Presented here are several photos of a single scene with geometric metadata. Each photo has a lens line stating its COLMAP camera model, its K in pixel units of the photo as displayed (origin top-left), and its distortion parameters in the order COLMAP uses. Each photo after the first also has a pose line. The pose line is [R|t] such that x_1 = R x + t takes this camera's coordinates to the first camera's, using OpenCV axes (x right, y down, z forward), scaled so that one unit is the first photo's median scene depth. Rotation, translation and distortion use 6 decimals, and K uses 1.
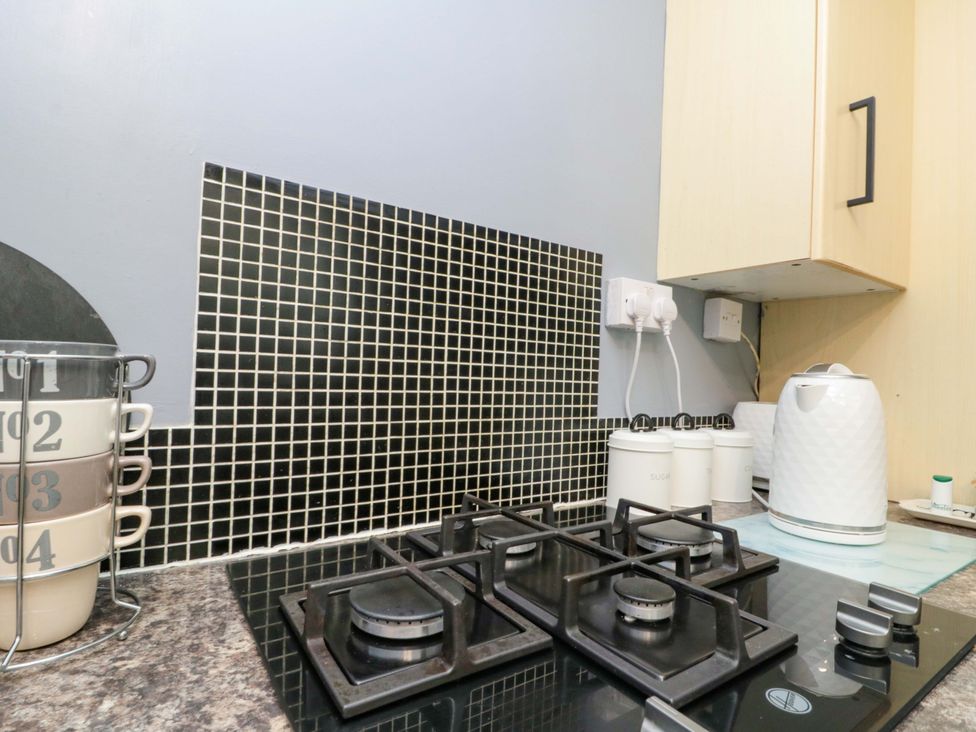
lens RADIAL K [[509.8, 0, 488.0], [0, 509.8, 366.0], [0, 0, 1]] dist [-0.000931, -0.011636]
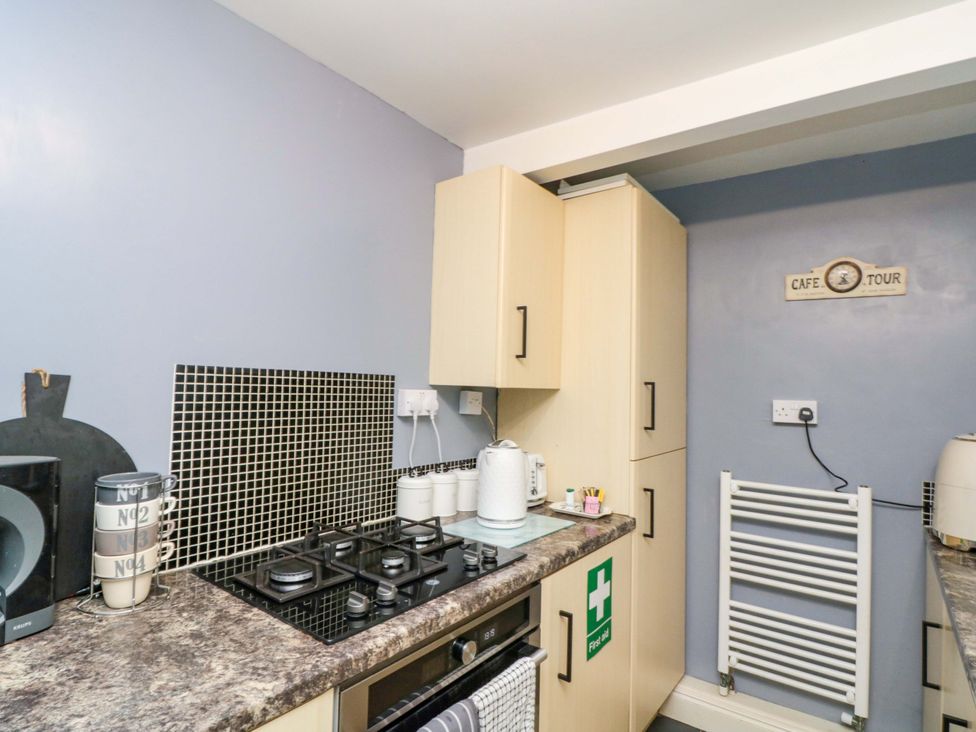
lens RADIAL K [[509.8, 0, 488.0], [0, 509.8, 366.0], [0, 0, 1]] dist [-0.000931, -0.011636]
pose [[0.949818, 0.000432, 0.312804, -0.026128], [0.005696, 0.999809, -0.018679, -0.298497], [-0.312752, 0.019523, 0.949634, -1.047045]]
